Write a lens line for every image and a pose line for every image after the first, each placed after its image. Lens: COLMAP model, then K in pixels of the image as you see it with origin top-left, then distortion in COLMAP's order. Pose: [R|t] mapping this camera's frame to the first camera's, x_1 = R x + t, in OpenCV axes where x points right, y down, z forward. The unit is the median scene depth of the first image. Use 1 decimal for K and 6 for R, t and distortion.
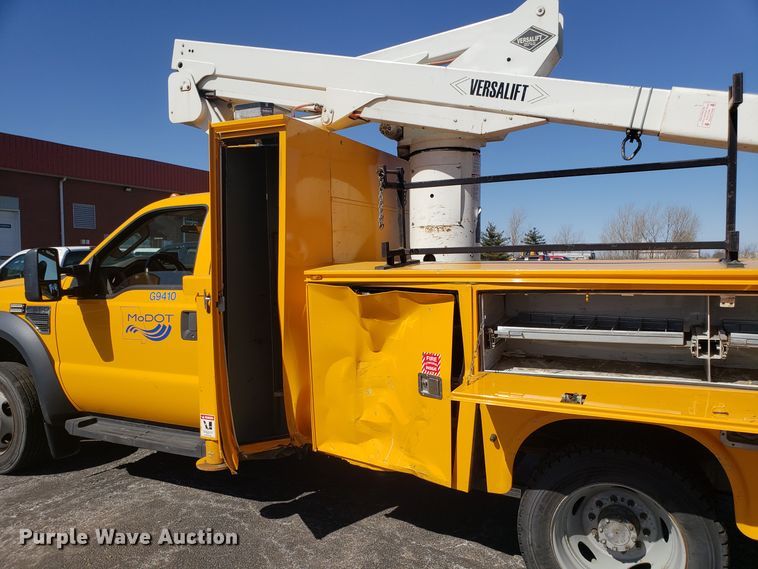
lens RADIAL K [[588.1, 0, 390.8], [0, 588.1, 295.8], [0, 0, 1]] dist [0.017801, -0.000542]
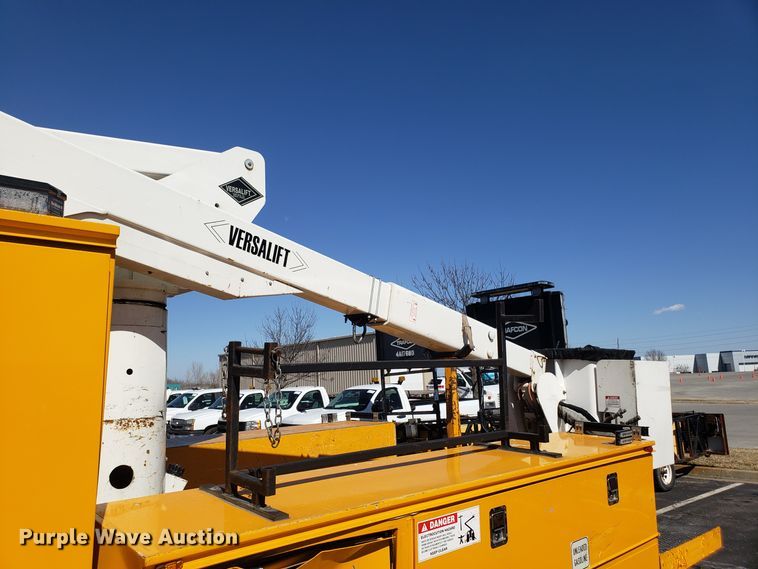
lens RADIAL K [[584.9, 0, 355.0], [0, 584.9, 276.9], [0, 0, 1]] dist [0.024845, -0.006146]
pose [[0.388848, 0.139380, 0.910698, -0.506154], [0.084959, 0.978853, -0.186087, -0.152356], [-0.917376, 0.149731, 0.368783, 0.605443]]
